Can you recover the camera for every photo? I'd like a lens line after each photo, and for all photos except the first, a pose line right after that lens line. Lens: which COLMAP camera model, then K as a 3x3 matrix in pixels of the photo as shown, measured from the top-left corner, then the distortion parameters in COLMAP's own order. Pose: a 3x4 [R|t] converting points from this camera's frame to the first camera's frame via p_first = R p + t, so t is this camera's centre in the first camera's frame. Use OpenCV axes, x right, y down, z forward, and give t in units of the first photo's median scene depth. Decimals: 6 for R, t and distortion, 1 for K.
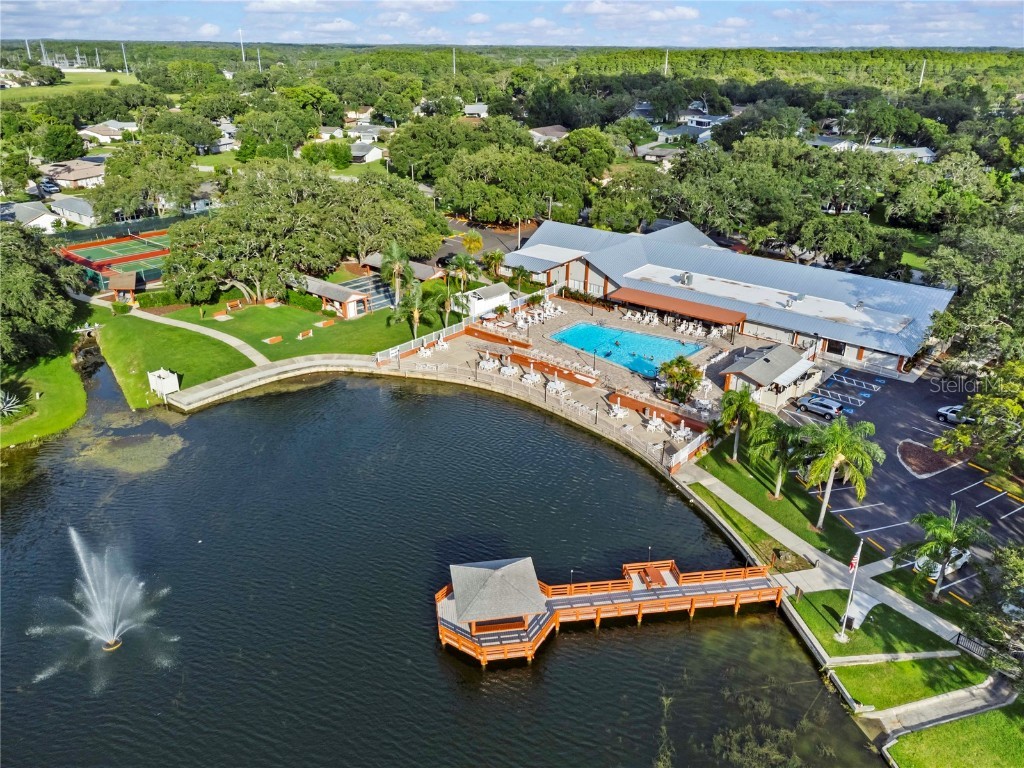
lens RADIAL K [[764.0, 0, 512.0], [0, 764.0, 384.0], [0, 0, 1]] dist [0.028883, -0.005293]
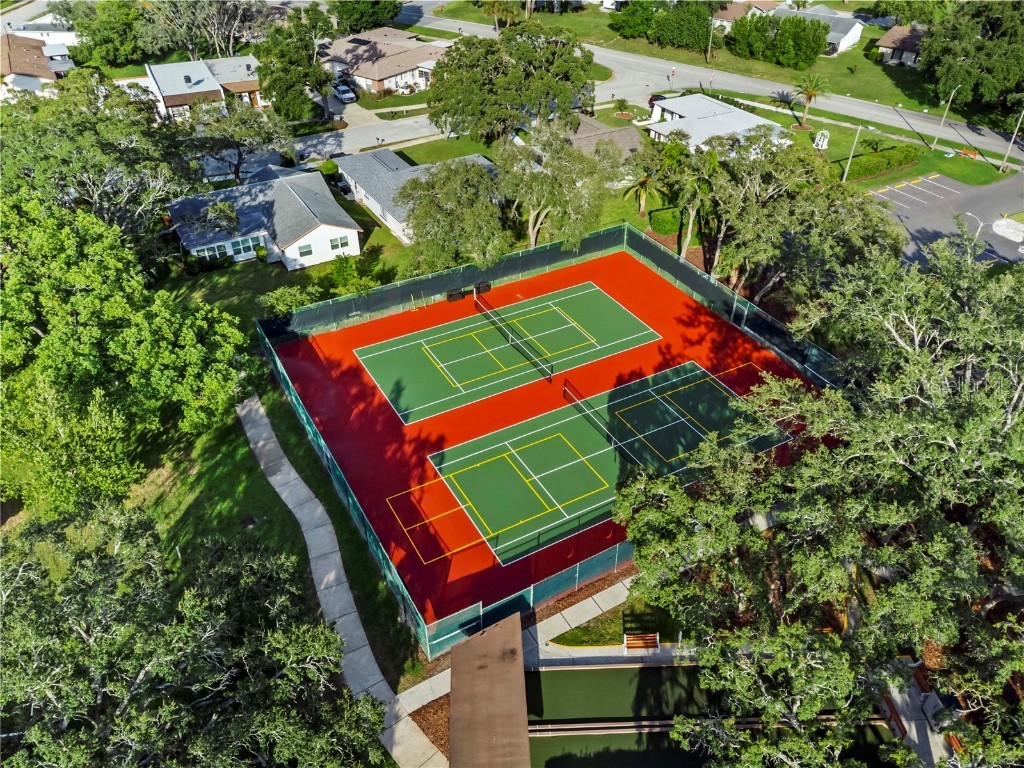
lens RADIAL K [[763.9, 0, 512.0], [0, 763.9, 384.0], [0, 0, 1]] dist [-0.036122, 0.112112]
pose [[0.938849, 0.206285, -0.275696, -0.459338], [-0.136996, 0.958360, 0.250555, -0.357288], [0.315902, -0.197464, 0.928016, 0.776392]]
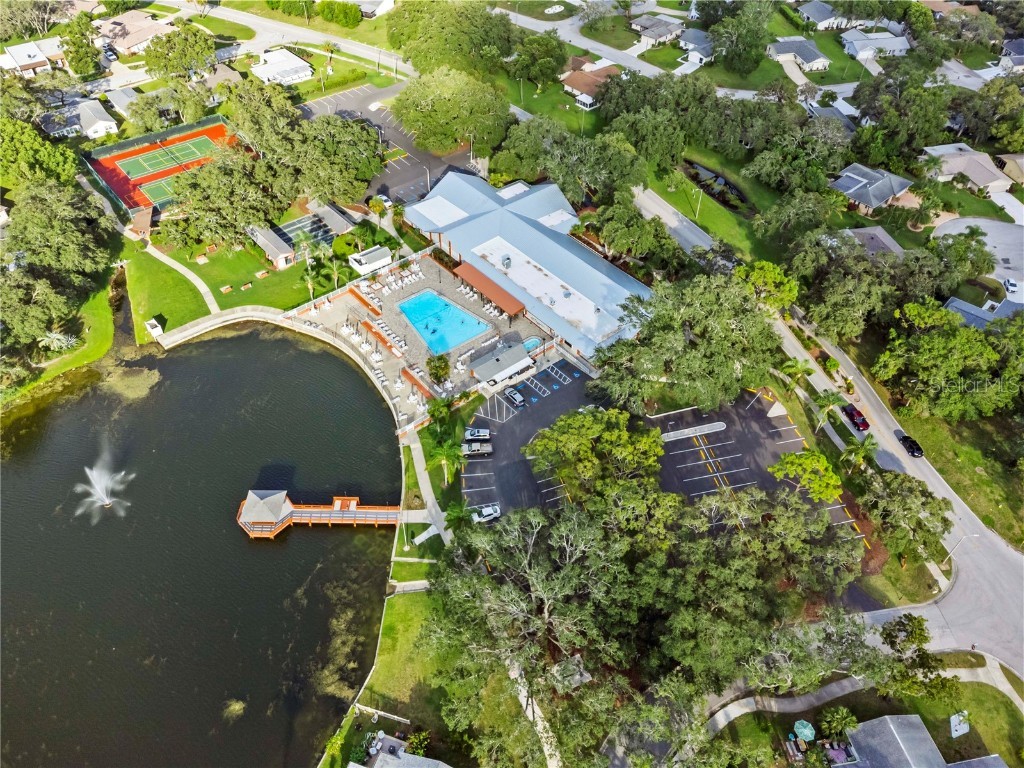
lens RADIAL K [[764.0, 0, 512.0], [0, 764.0, 384.0], [0, 0, 1]] dist [0.028883, -0.005293]
pose [[0.985051, 0.125627, -0.117863, 0.446720], [-0.075815, 0.930554, 0.358220, -0.453023], [0.154680, -0.343929, 0.926168, -0.414197]]
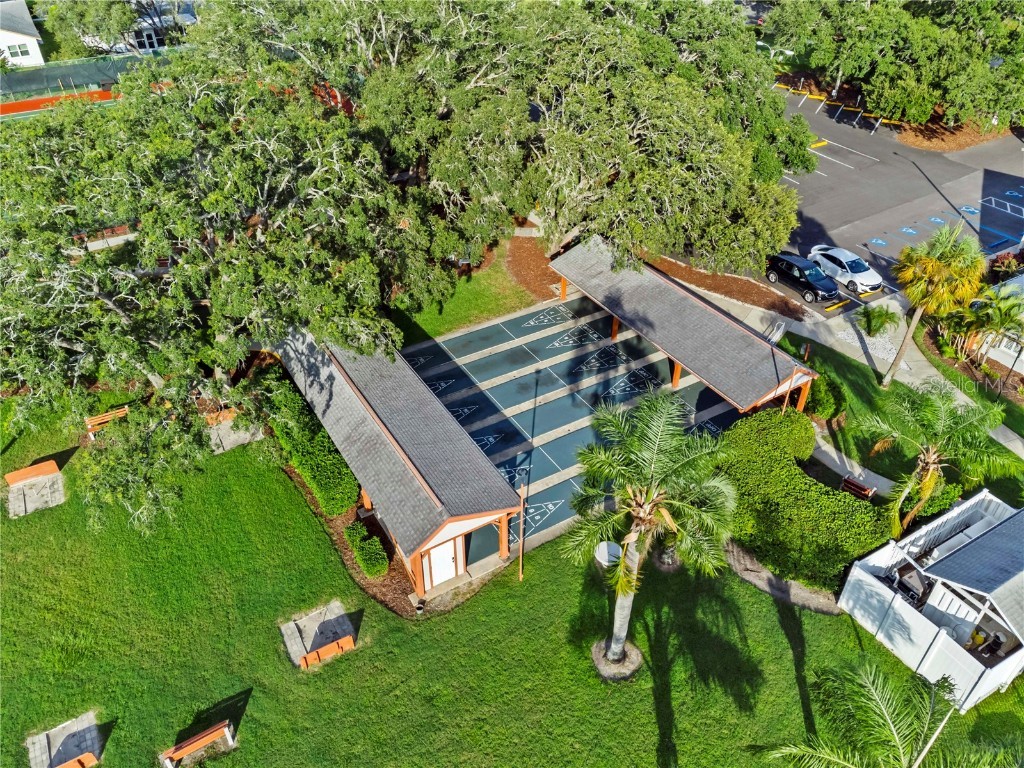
lens RADIAL K [[763.9, 0, 512.0], [0, 763.9, 384.0], [0, 0, 1]] dist [-0.036122, 0.112112]
pose [[0.948491, 0.187992, -0.254997, -0.134969], [-0.123693, 0.960773, 0.248225, -0.221587], [0.291659, -0.203897, 0.934538, 0.781887]]
